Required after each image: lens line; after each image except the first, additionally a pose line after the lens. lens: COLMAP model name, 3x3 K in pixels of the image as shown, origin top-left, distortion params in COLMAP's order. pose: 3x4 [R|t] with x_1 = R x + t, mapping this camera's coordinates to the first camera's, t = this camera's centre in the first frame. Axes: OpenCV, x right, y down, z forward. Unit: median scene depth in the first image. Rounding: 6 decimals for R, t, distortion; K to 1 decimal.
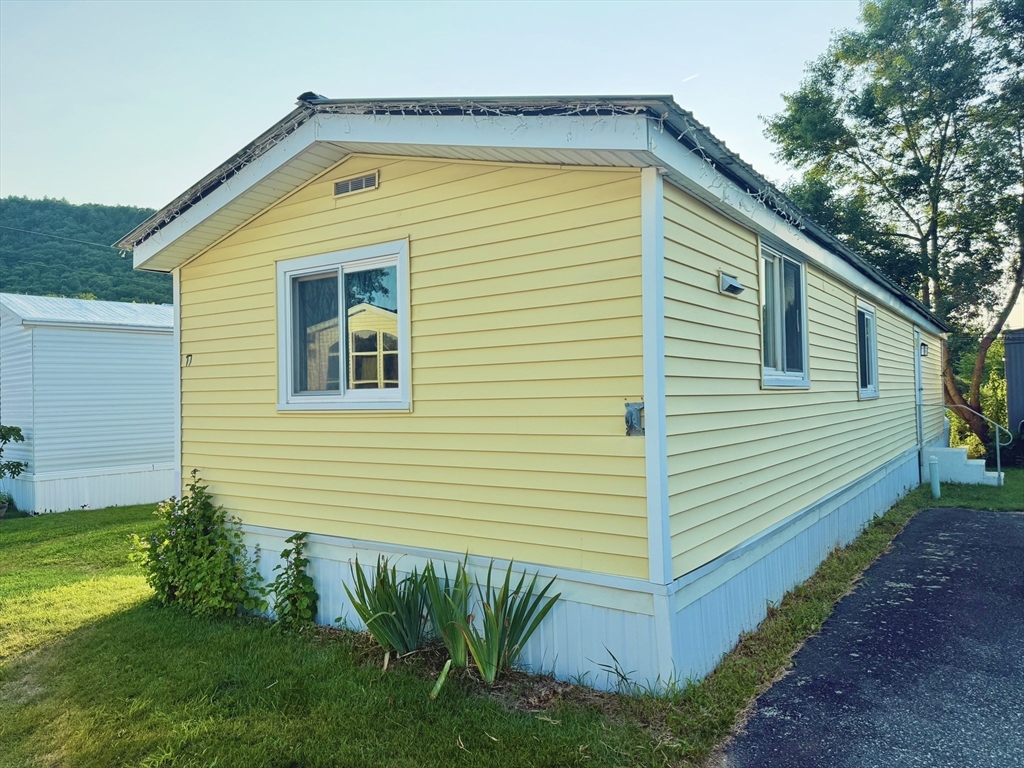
lens RADIAL K [[736.0, 0, 512.0], [0, 736.0, 384.0], [0, 0, 1]] dist [0.008489, 0.001729]
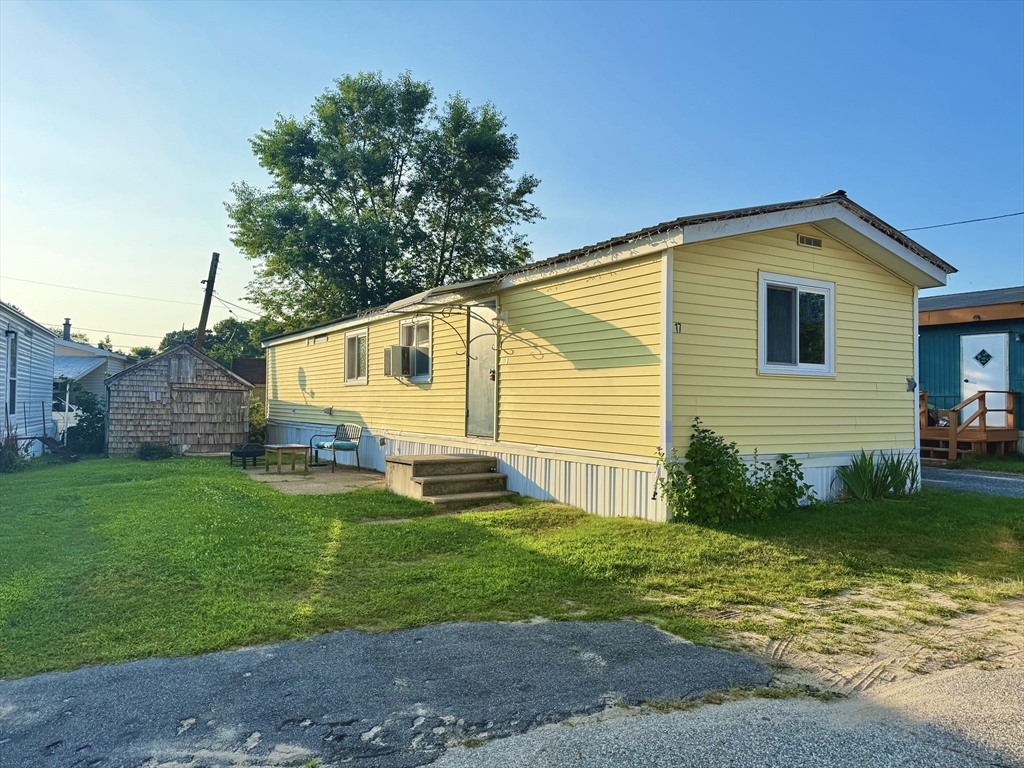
lens RADIAL K [[736.0, 0, 512.0], [0, 736.0, 384.0], [0, 0, 1]] dist [0.008489, 0.001729]
pose [[0.417925, 0.049196, 0.907148, -1.988761], [-0.036212, 0.998641, -0.037475, 0.139786], [-0.907759, -0.017188, 0.419139, 0.900424]]
